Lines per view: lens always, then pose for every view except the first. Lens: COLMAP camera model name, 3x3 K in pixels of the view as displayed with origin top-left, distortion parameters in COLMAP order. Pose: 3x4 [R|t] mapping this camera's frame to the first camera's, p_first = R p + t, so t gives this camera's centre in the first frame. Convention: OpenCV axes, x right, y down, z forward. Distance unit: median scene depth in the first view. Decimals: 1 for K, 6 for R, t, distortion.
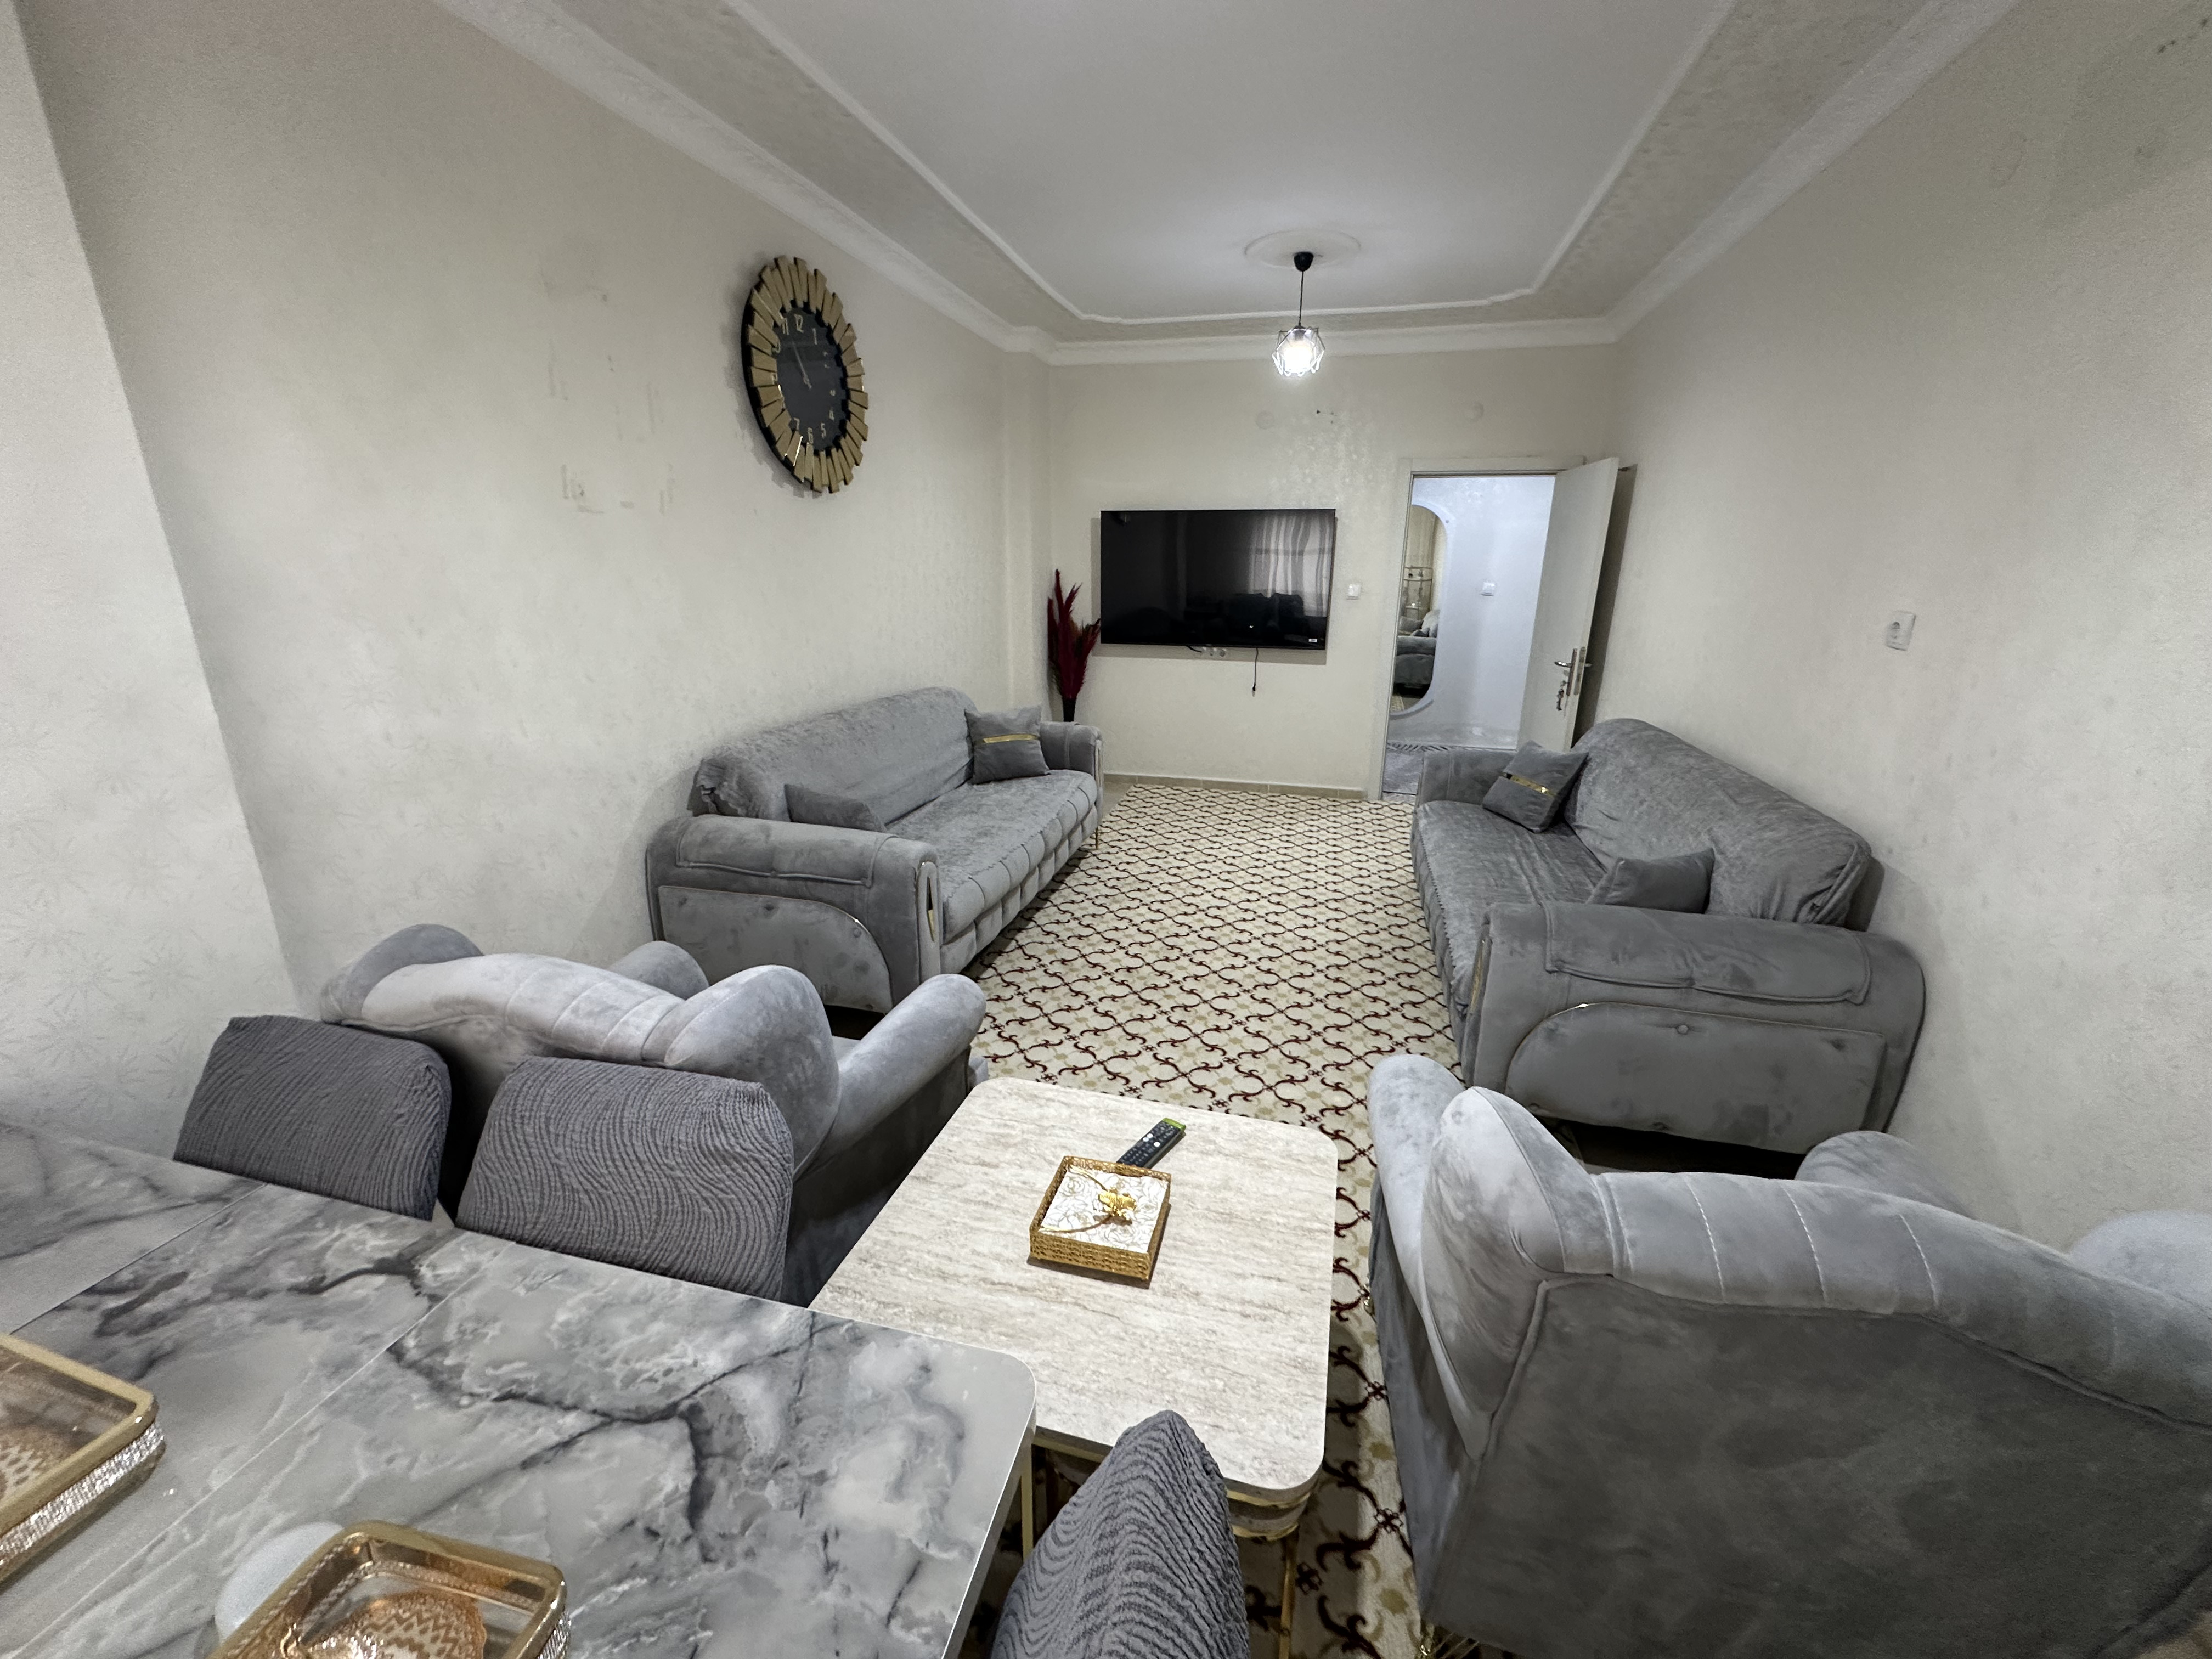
lens RADIAL K [[884.0, 0, 1106.9], [0, 884.0, 834.2], [0, 0, 1]] dist [-0.006501, 0.001566]
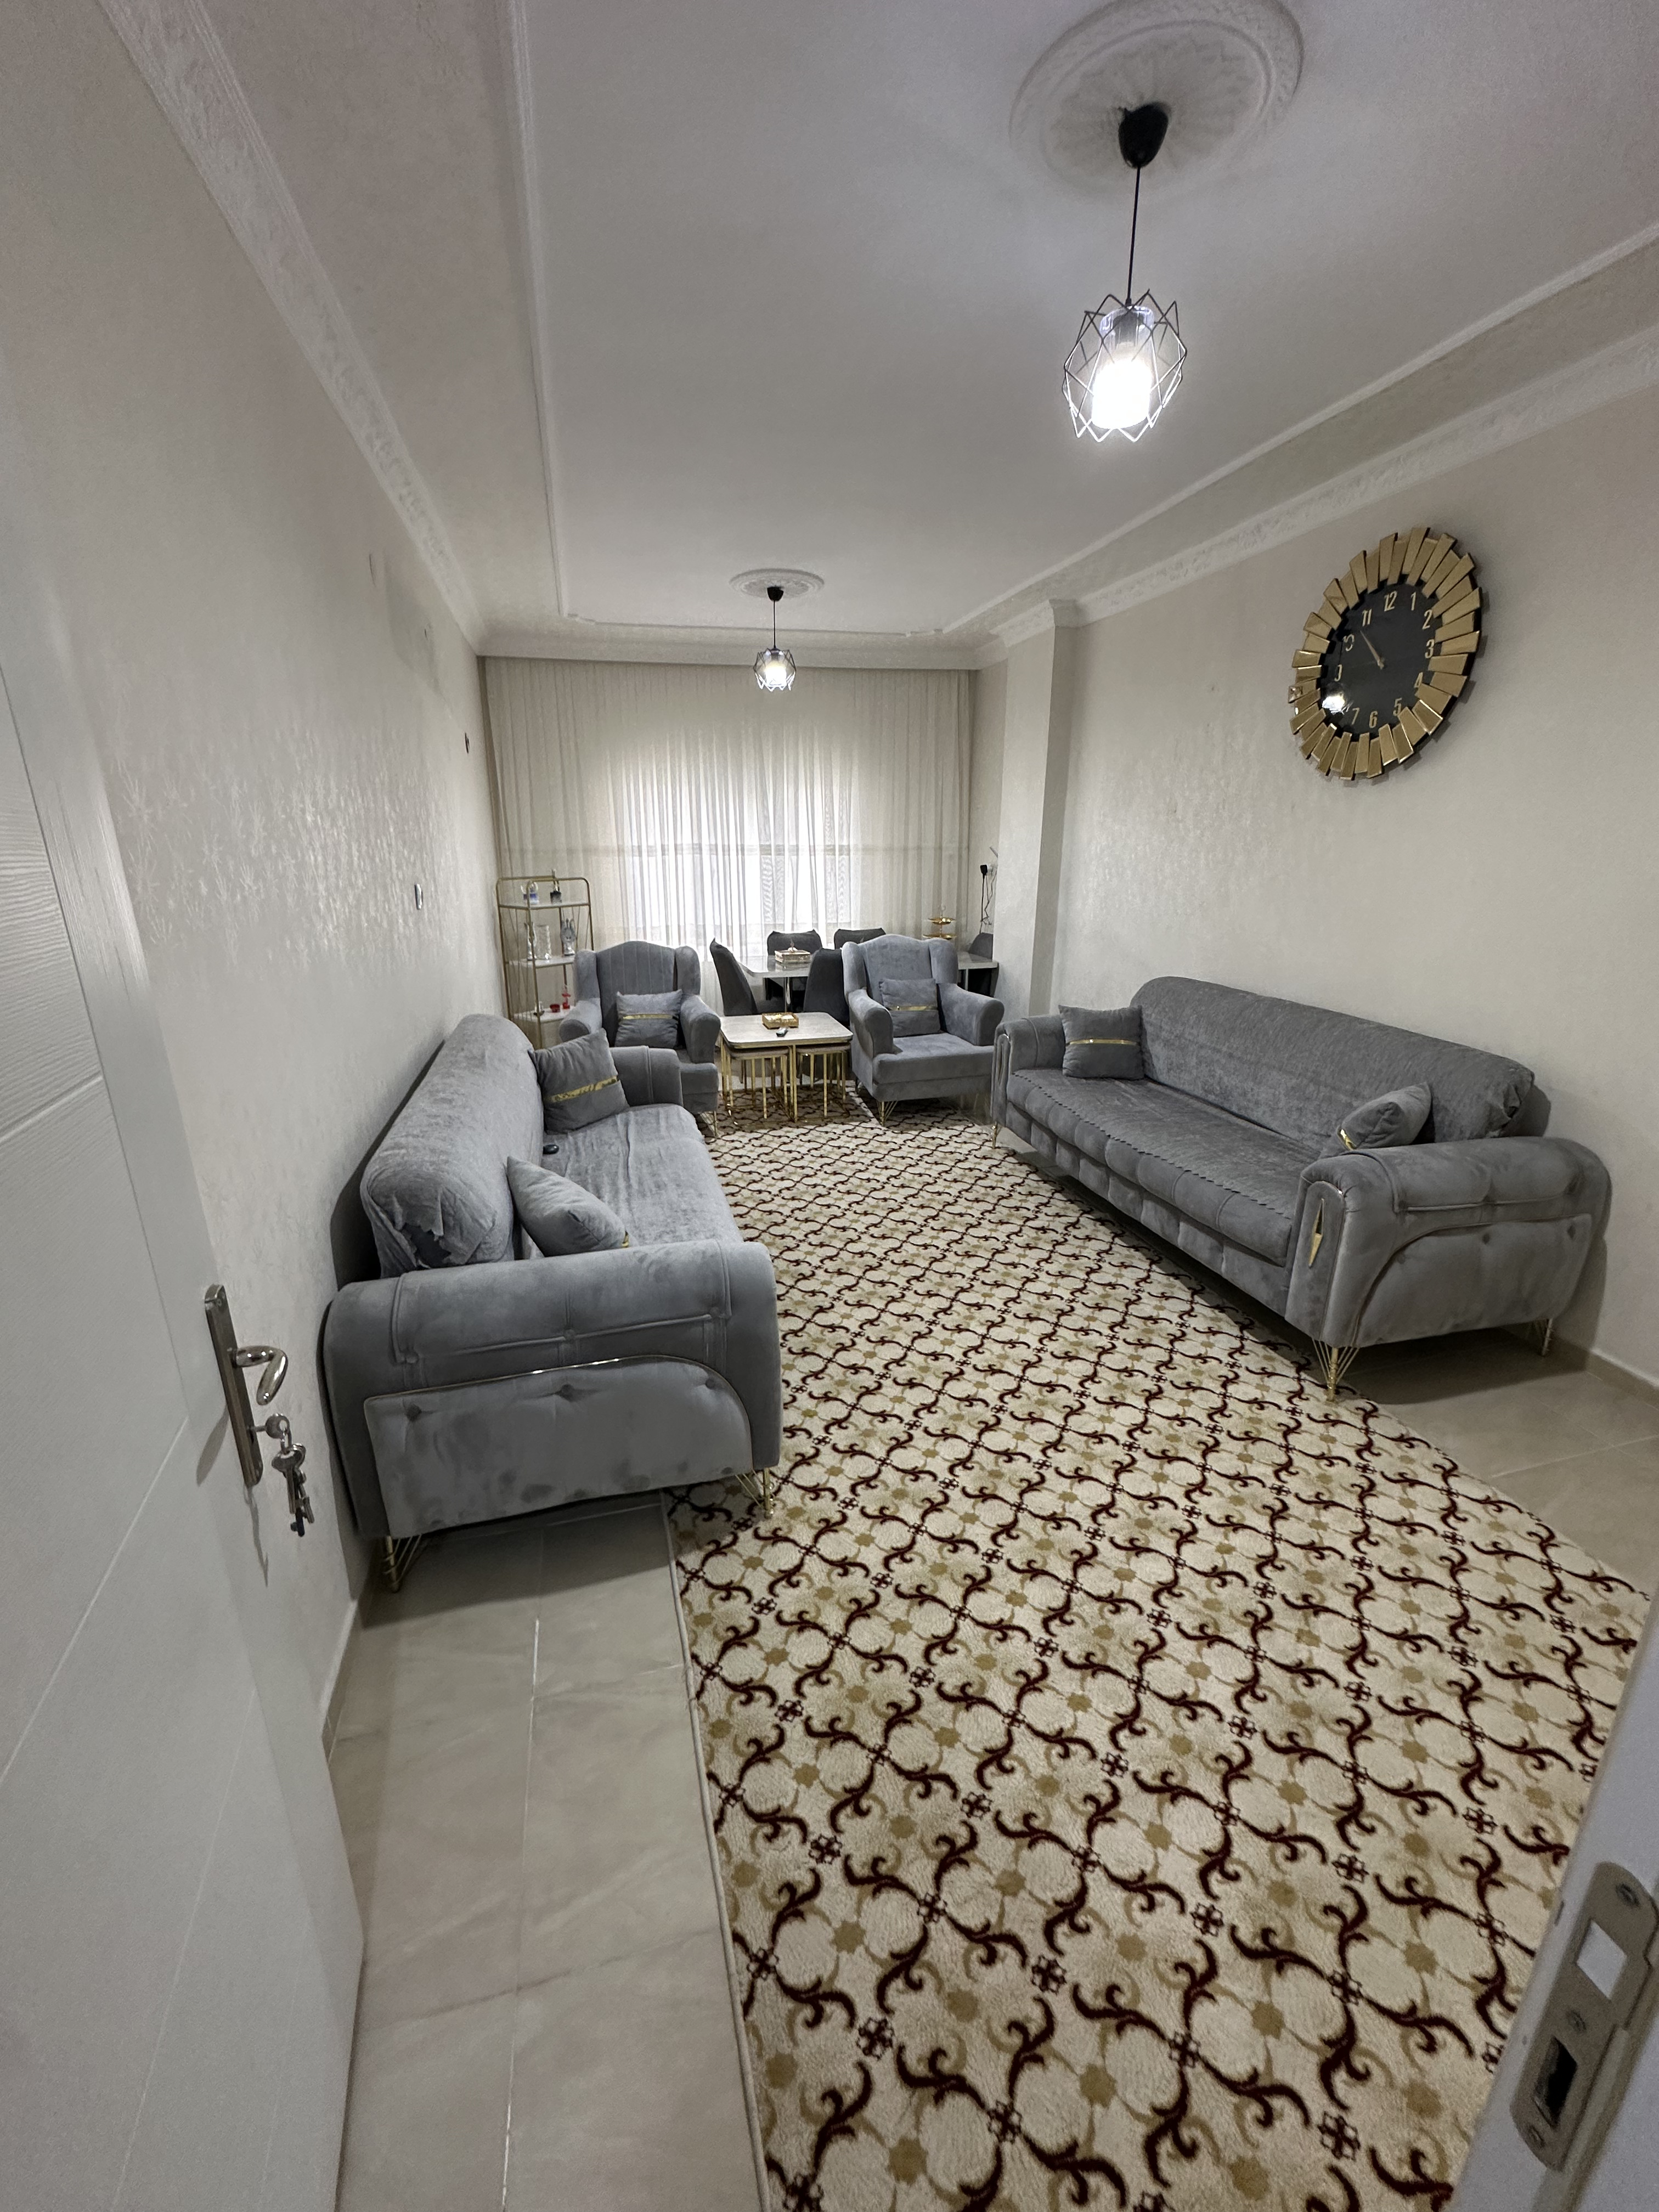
lens RADIAL K [[884.0, 0, 826.1], [0, 884.0, 1120.8], [0, 0, 1]] dist [-0.006501, 0.001566]
pose [[-0.870880, 0.139201, -0.471372, 0.627614], [-0.154153, 0.833305, 0.530886, -0.467471], [0.466696, 0.535002, -0.704250, 1.500280]]
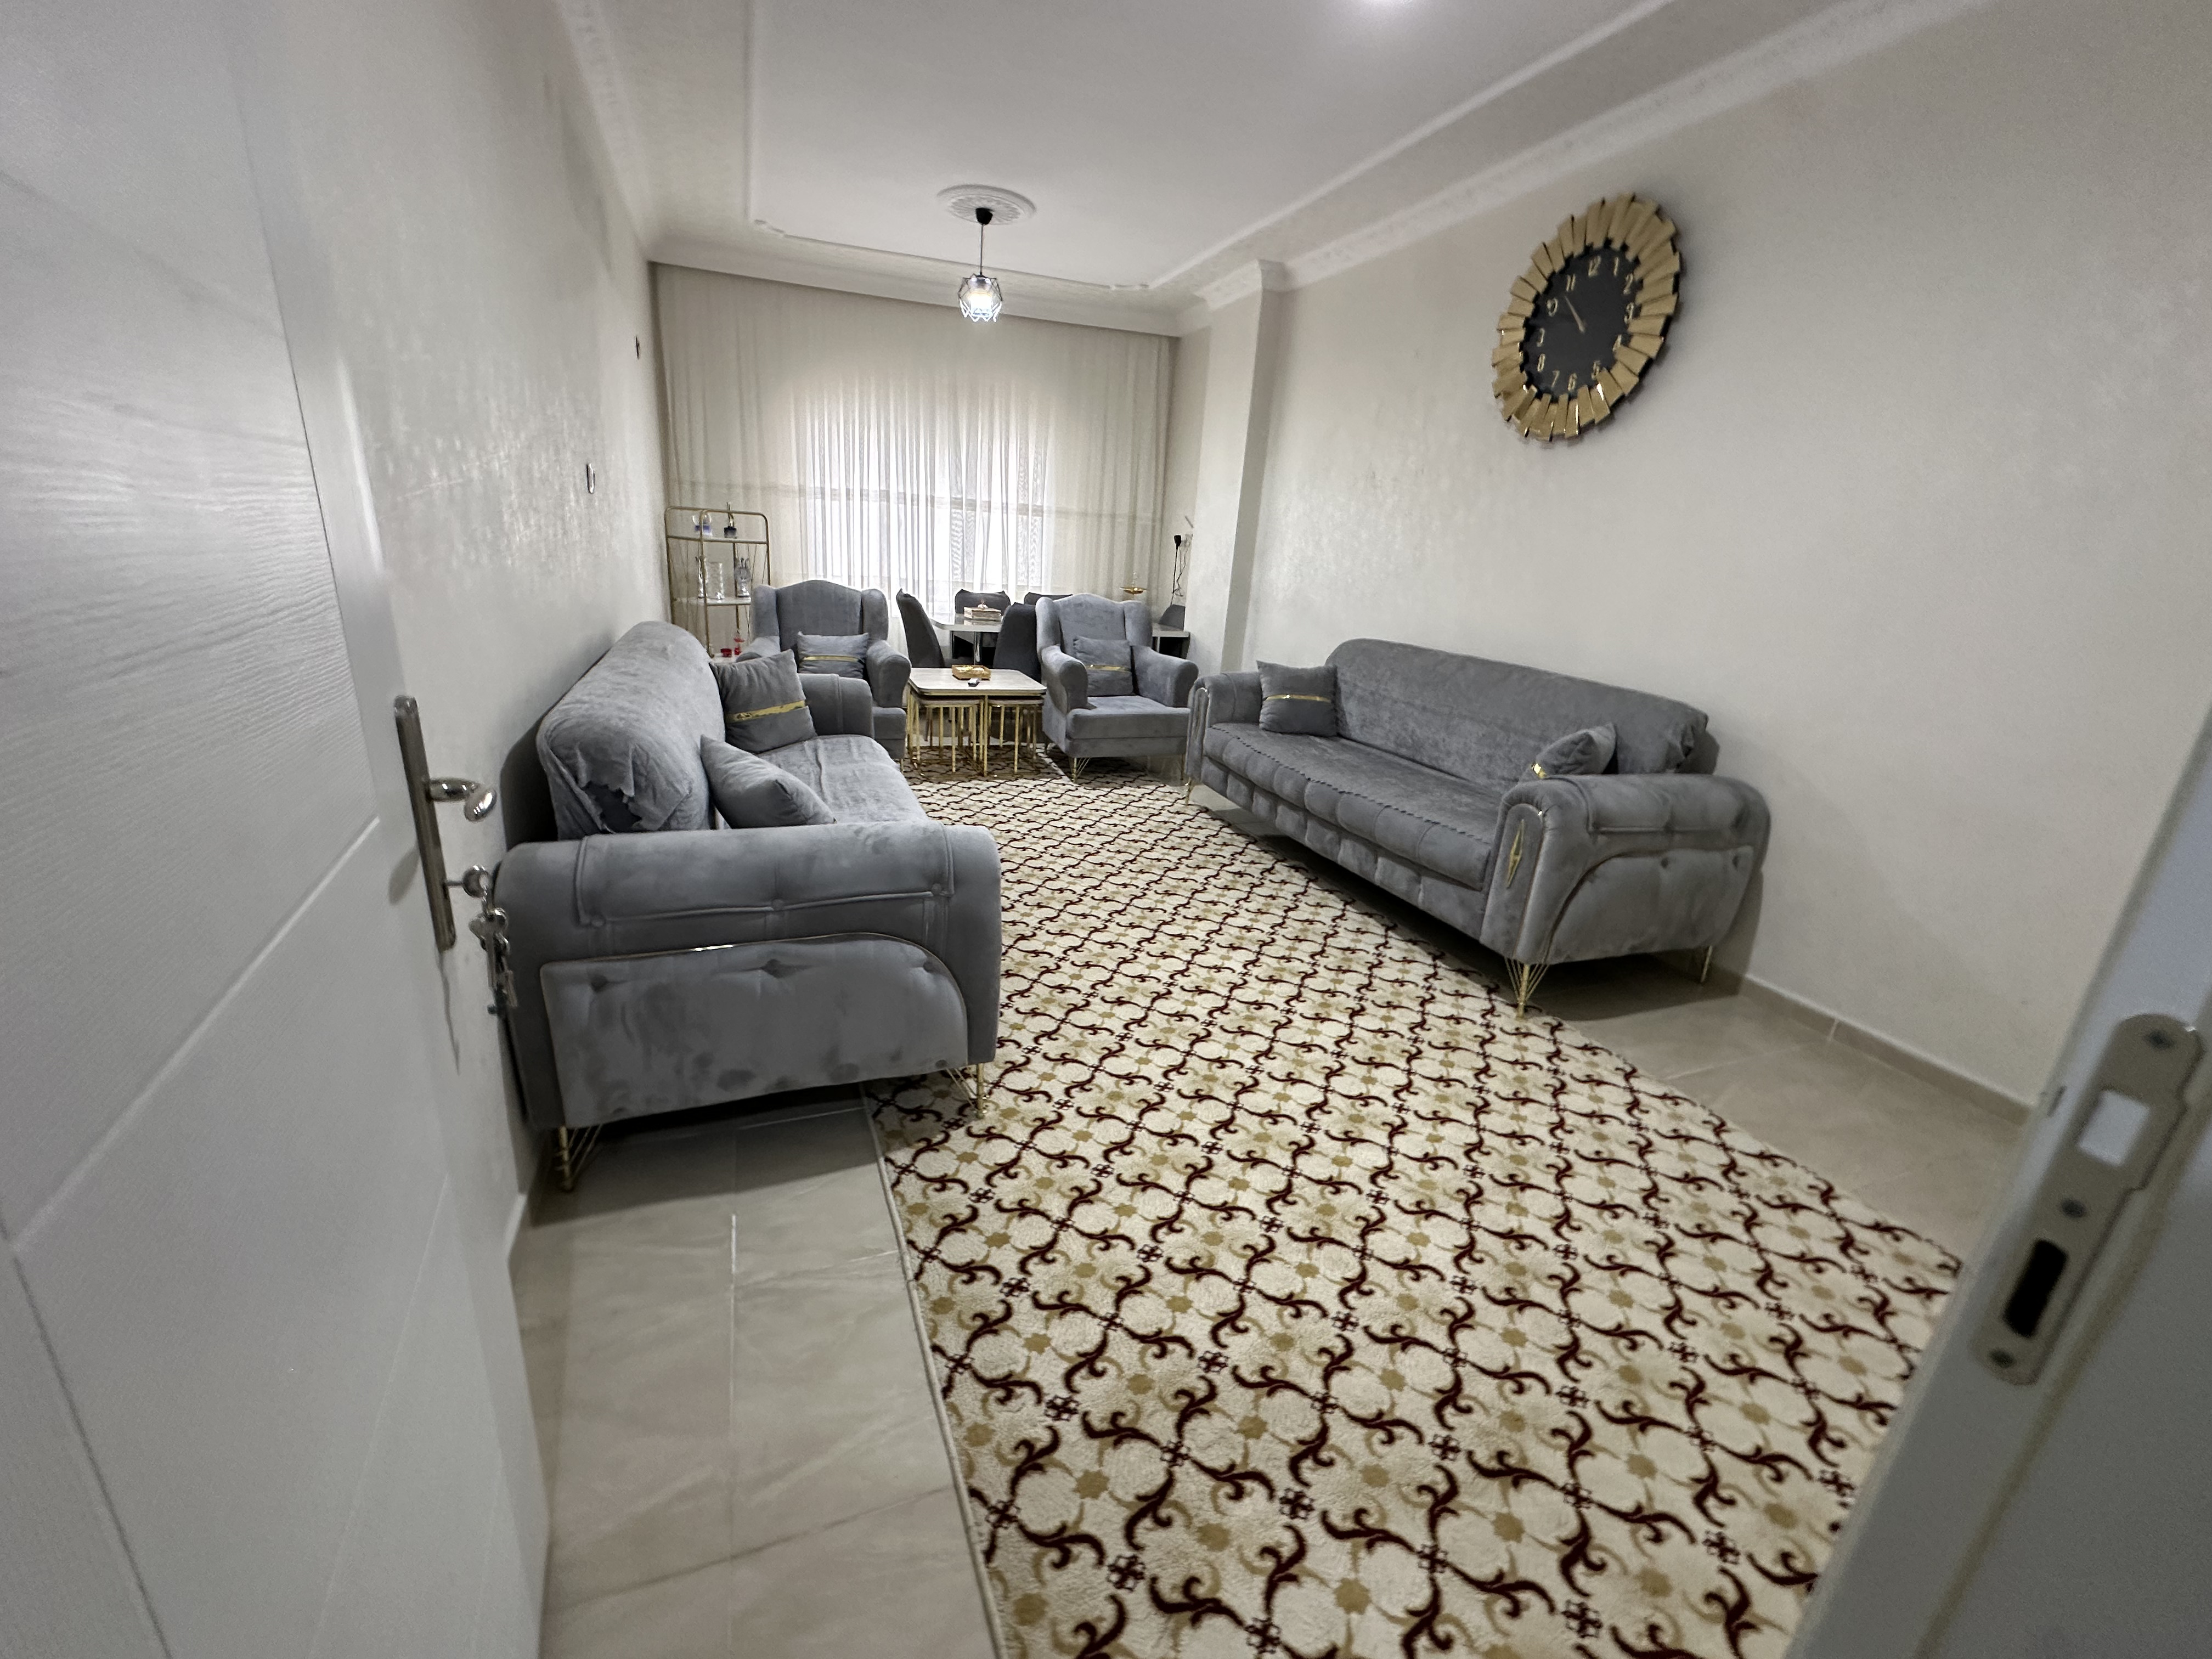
lens RADIAL K [[884.0, 0, 1103.1], [0, 884.0, 845.8], [0, 0, 1]] dist [-0.006501, 0.001566]
pose [[-0.809089, 0.125434, -0.574144, 0.658559], [-0.246301, 0.814642, 0.525066, -0.387470], [0.533583, 0.566237, -0.628224, 1.506900]]
